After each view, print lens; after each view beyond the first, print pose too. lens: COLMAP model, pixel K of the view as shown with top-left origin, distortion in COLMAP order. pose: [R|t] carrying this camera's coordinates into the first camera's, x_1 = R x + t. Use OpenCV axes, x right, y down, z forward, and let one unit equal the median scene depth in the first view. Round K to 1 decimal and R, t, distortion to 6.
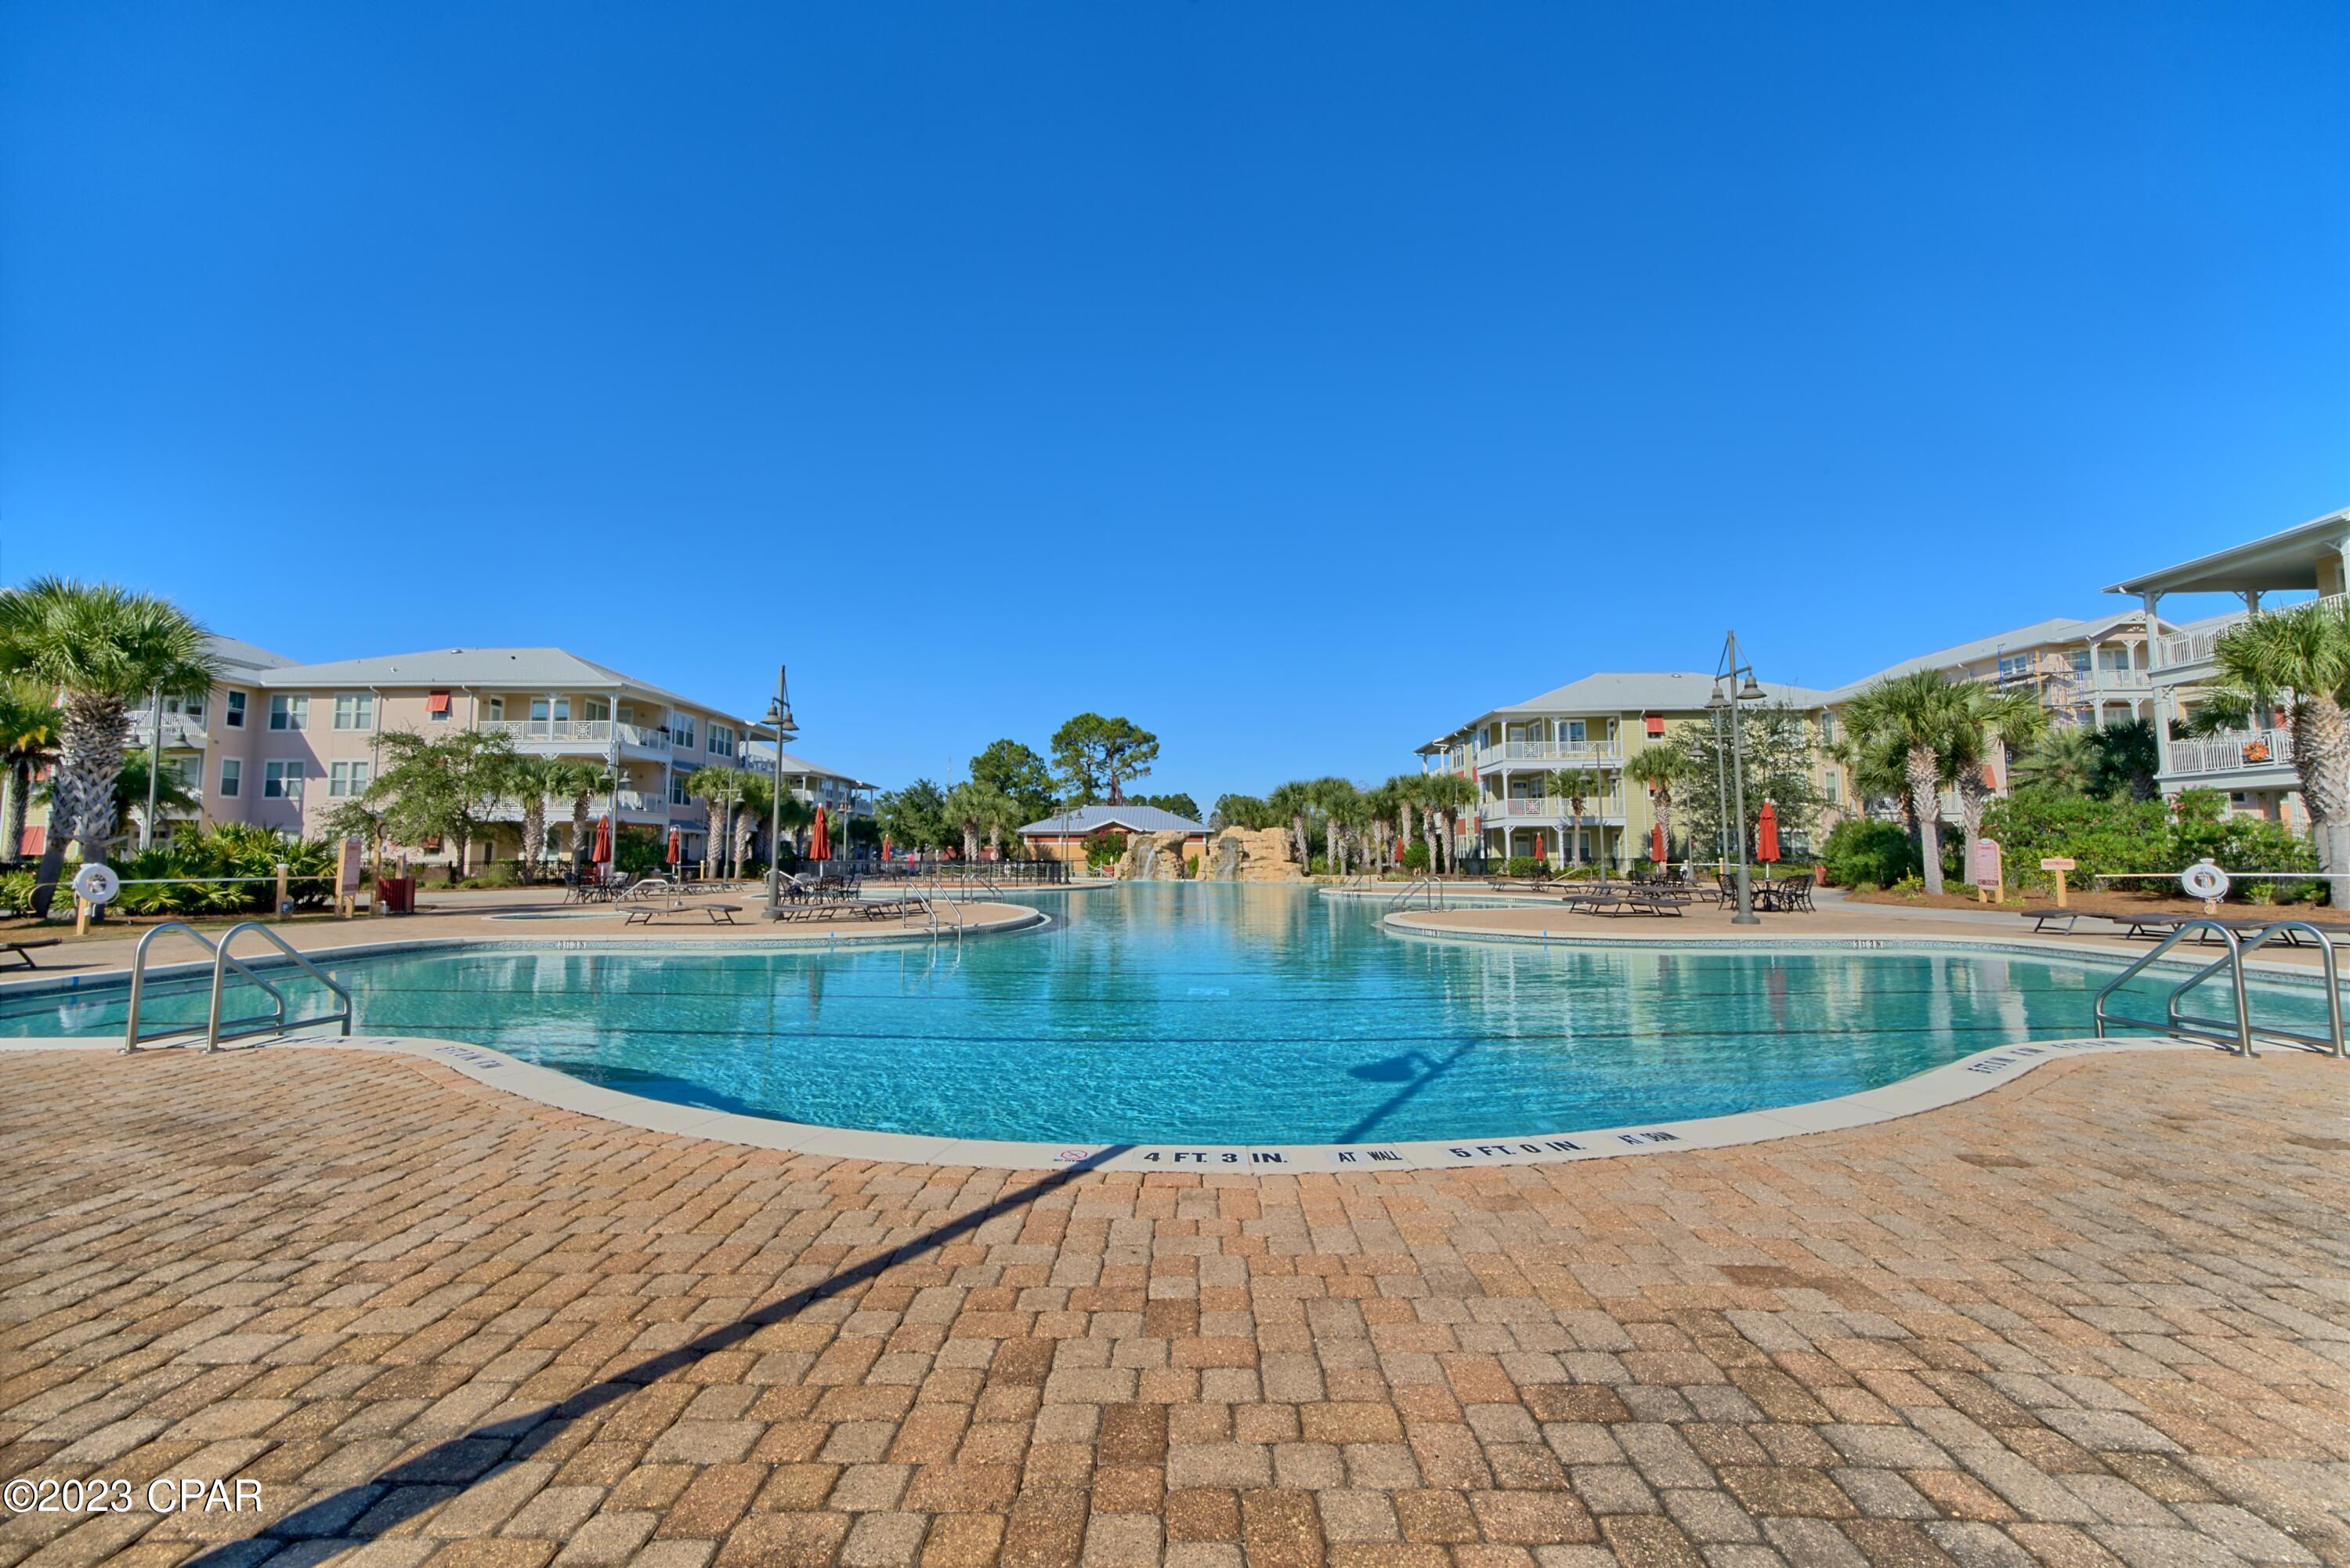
lens RADIAL K [[964.3, 0, 1171.8], [0, 964.3, 785.3], [0, 0, 1]] dist [0.000238, 0.000014]
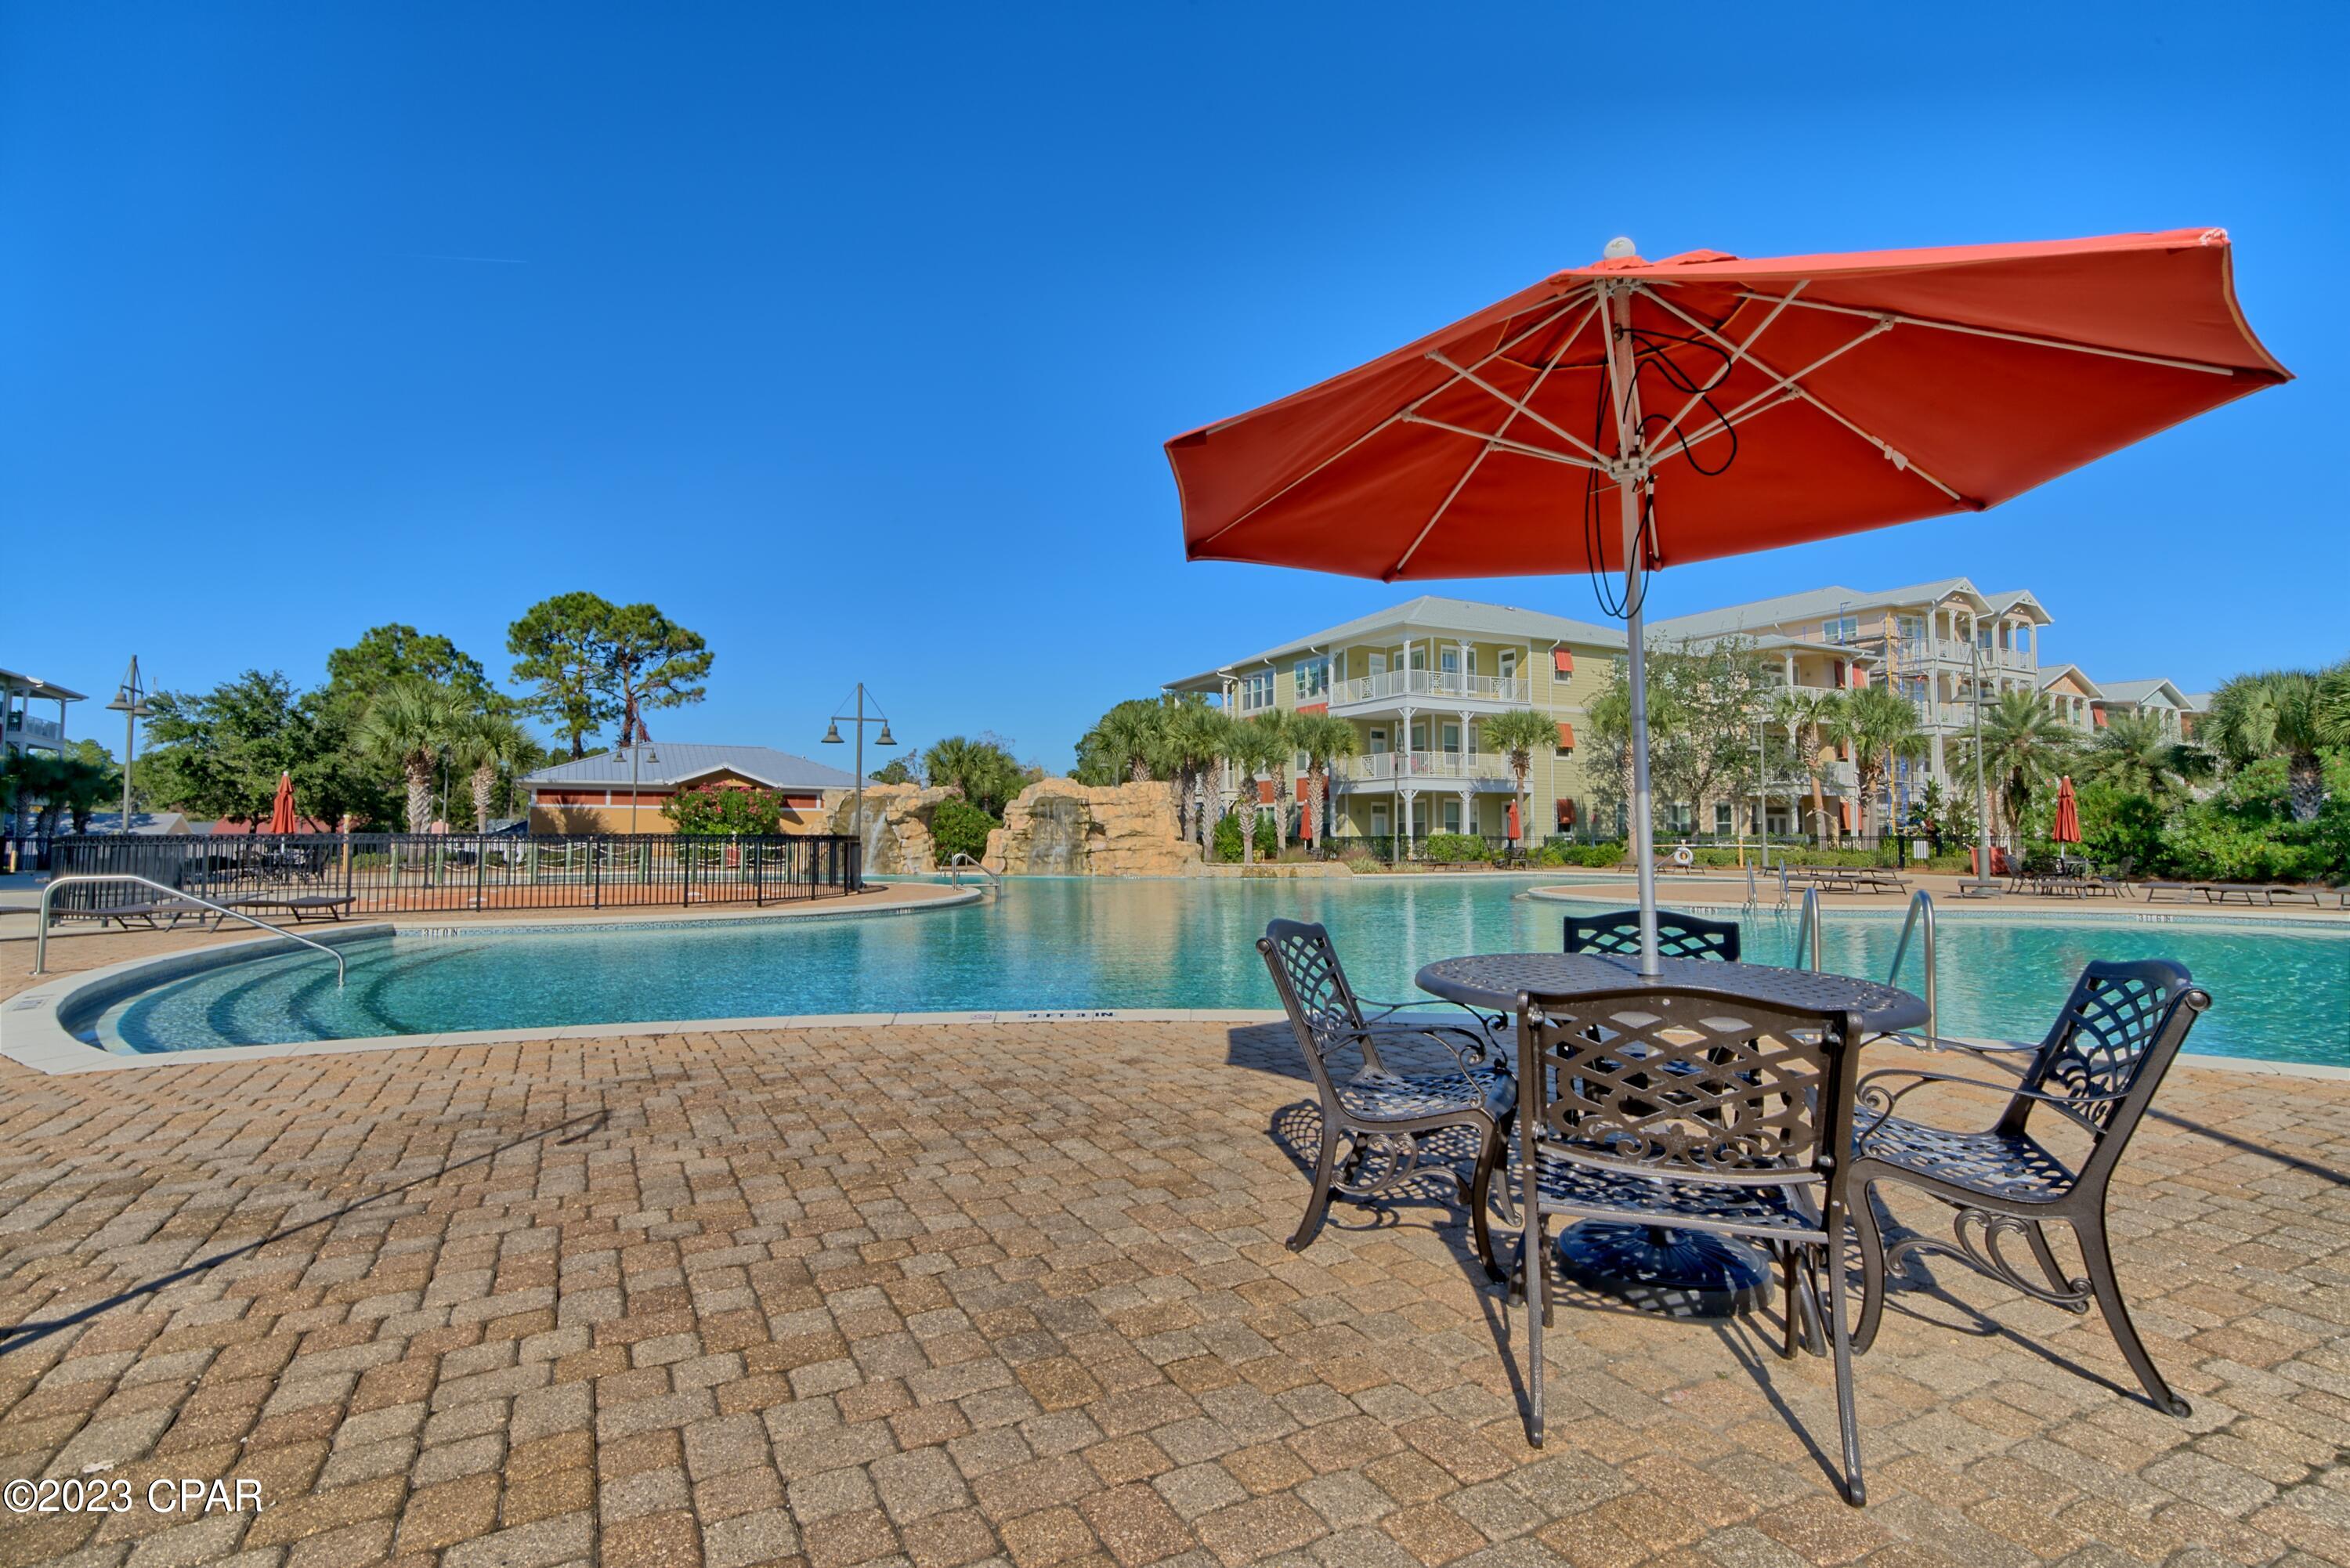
lens RADIAL K [[1104.8, 0, 1177.8], [0, 1104.8, 778.7], [0, 0, 1]] dist [0.014069, -0.000144]
pose [[0.864515, 0.028826, 0.501781, -0.160848], [-0.040606, 0.999096, 0.012565, 0.025241], [-0.500965, -0.031238, 0.864904, 0.315766]]
